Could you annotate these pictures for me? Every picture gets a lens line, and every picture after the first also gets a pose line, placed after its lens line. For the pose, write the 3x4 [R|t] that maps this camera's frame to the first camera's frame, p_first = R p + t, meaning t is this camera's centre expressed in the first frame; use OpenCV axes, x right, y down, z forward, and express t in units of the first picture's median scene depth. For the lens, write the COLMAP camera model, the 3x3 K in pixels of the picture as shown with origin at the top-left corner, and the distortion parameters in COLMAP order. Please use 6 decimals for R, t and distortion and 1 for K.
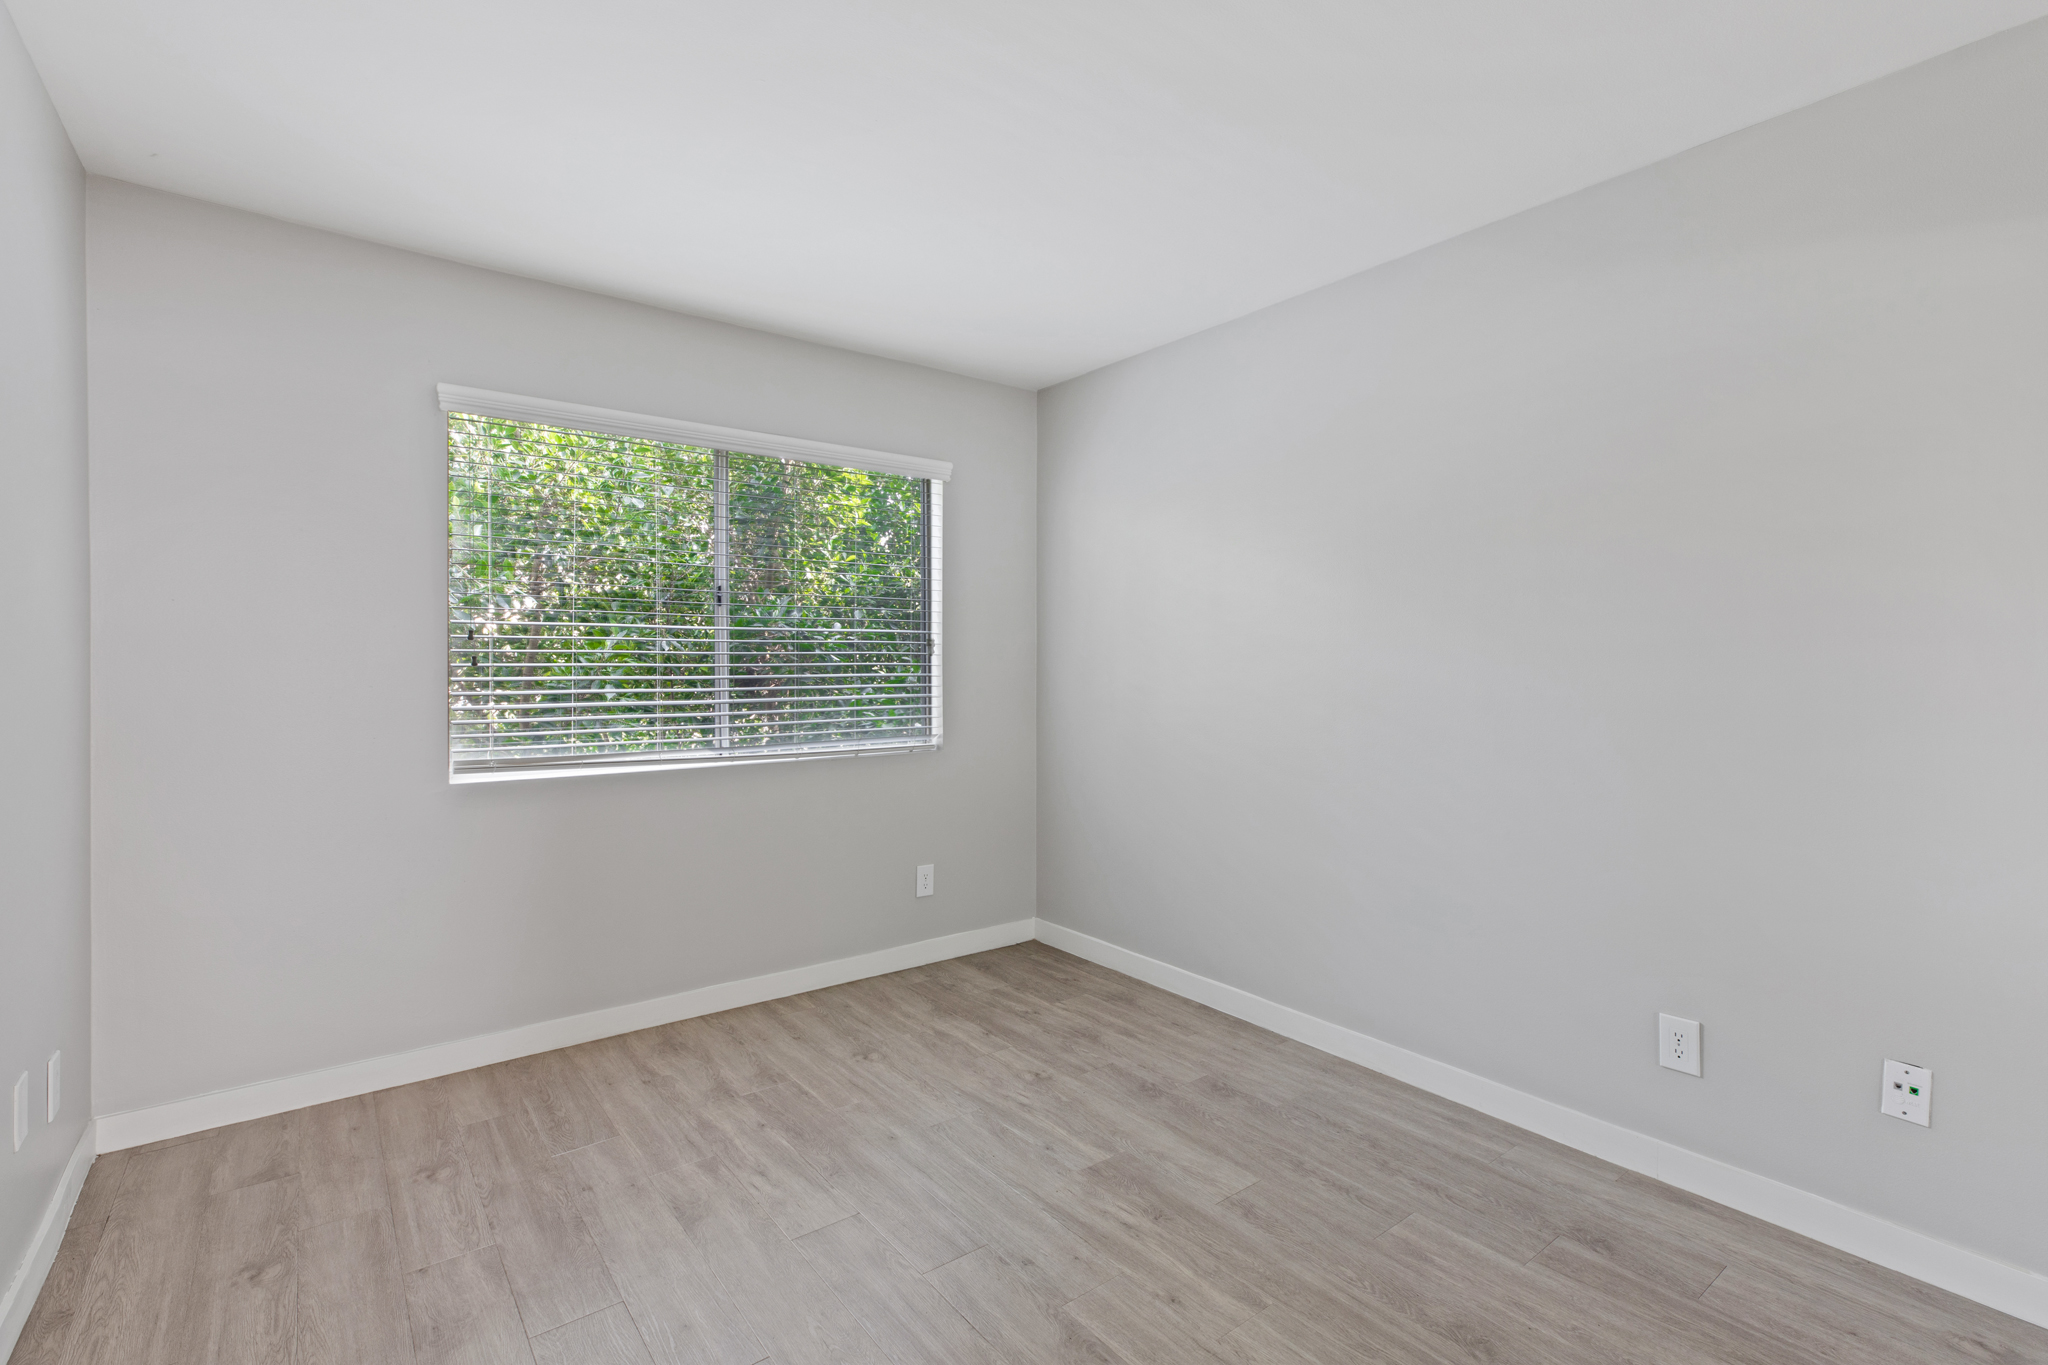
lens RADIAL K [[927.5, 0, 1031.0], [0, 927.5, 671.8], [0, 0, 1]] dist [0.006407, 0.000275]
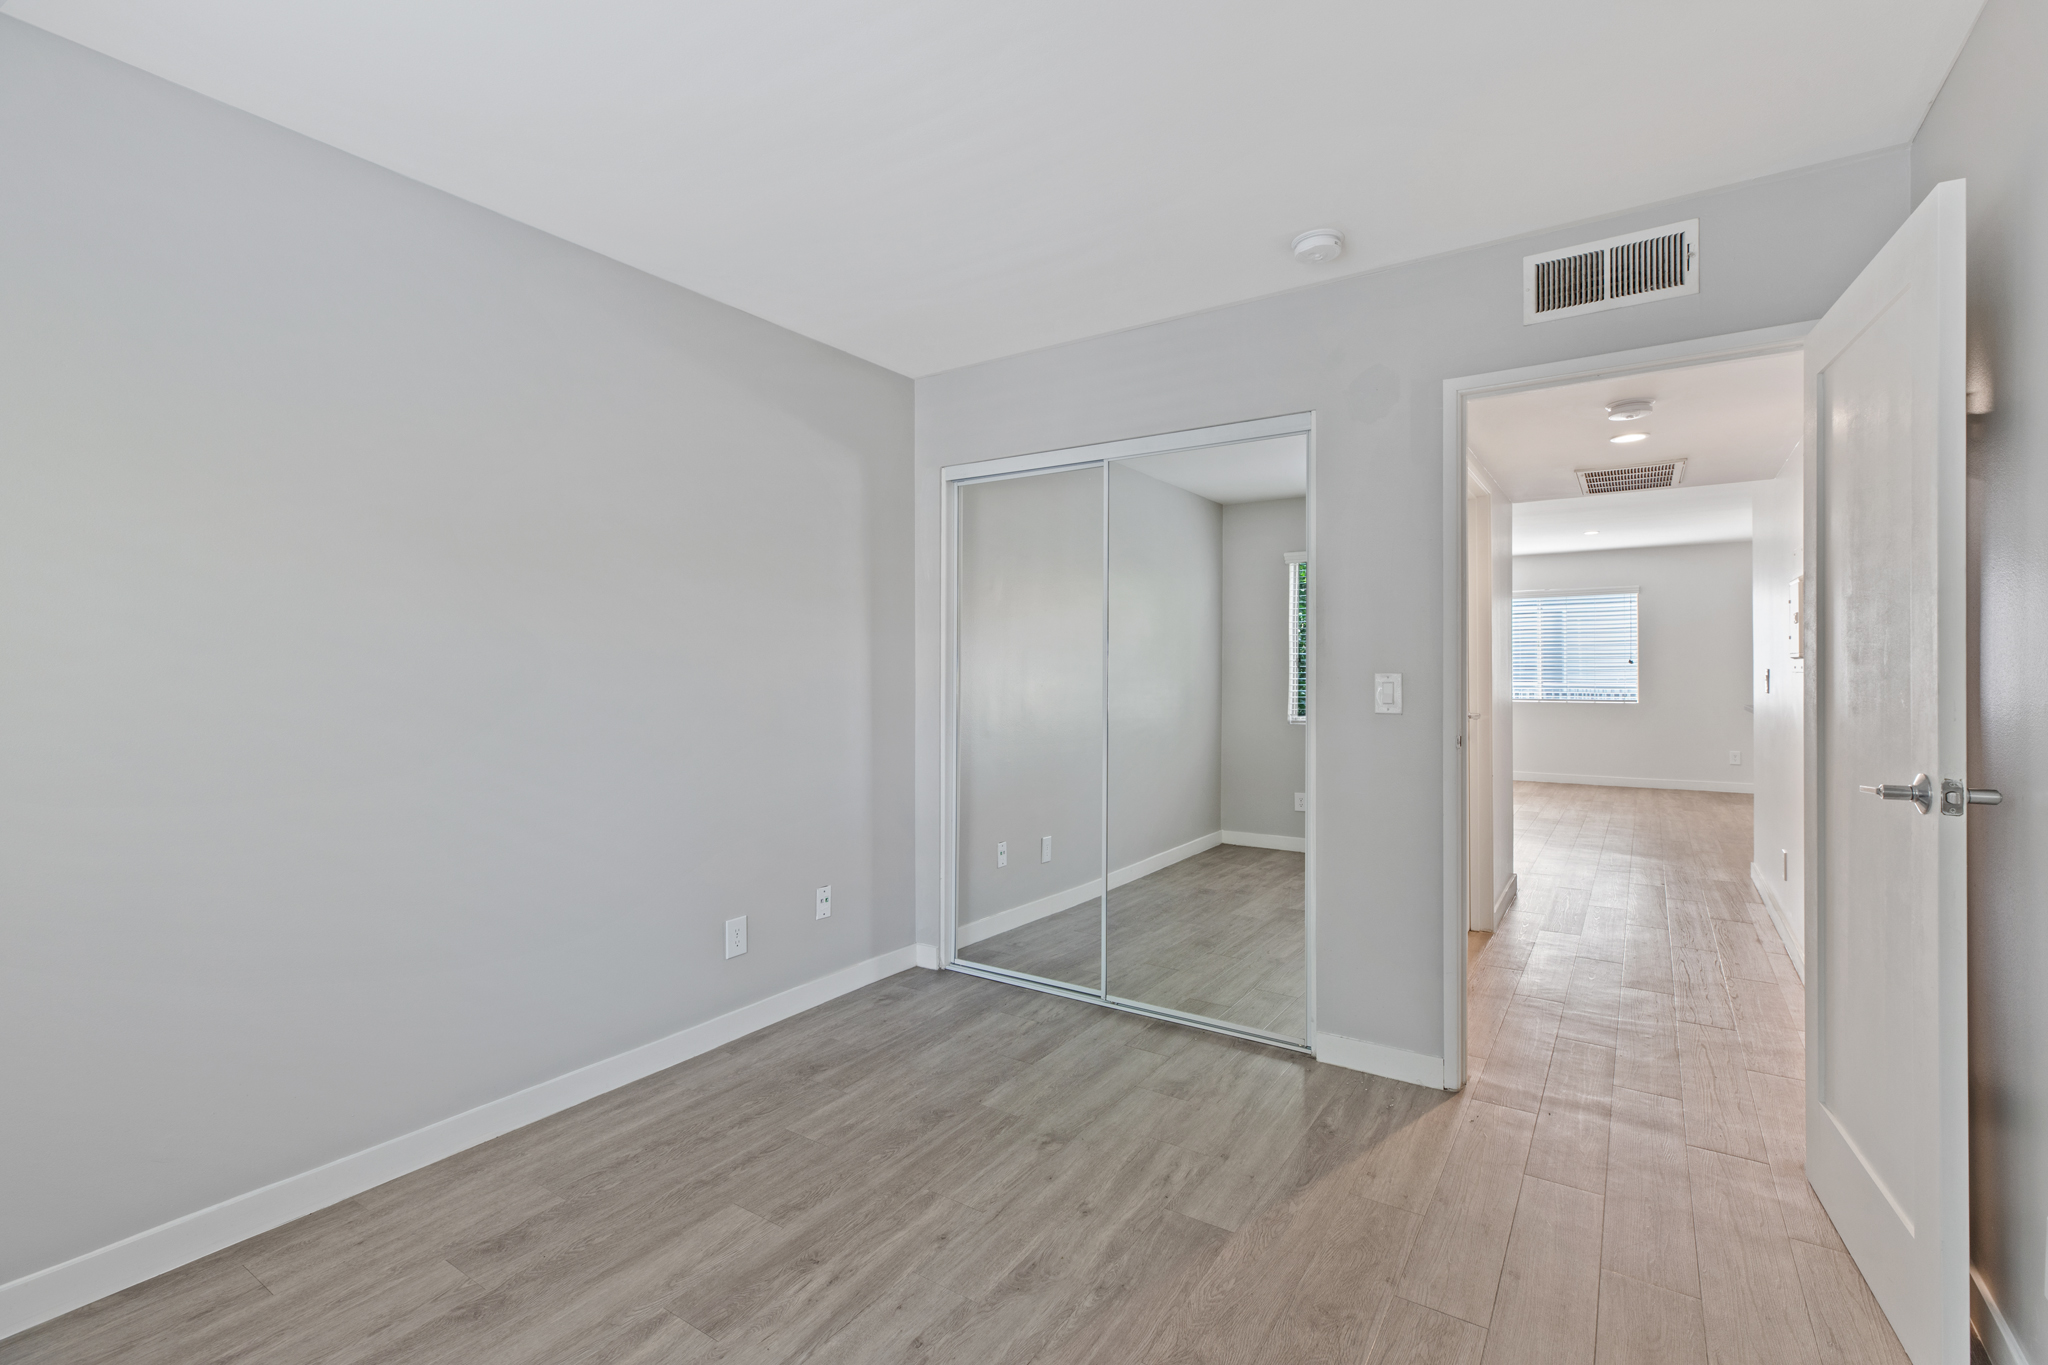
lens RADIAL K [[927.5, 0, 1031.0], [0, 927.5, 671.8], [0, 0, 1]] dist [0.006407, 0.000275]
pose [[-0.321068, -0.003803, 0.947048, -0.736132], [0.007349, 0.999952, 0.006507, 0.002453], [-0.947028, 0.009049, -0.321025, 1.005140]]
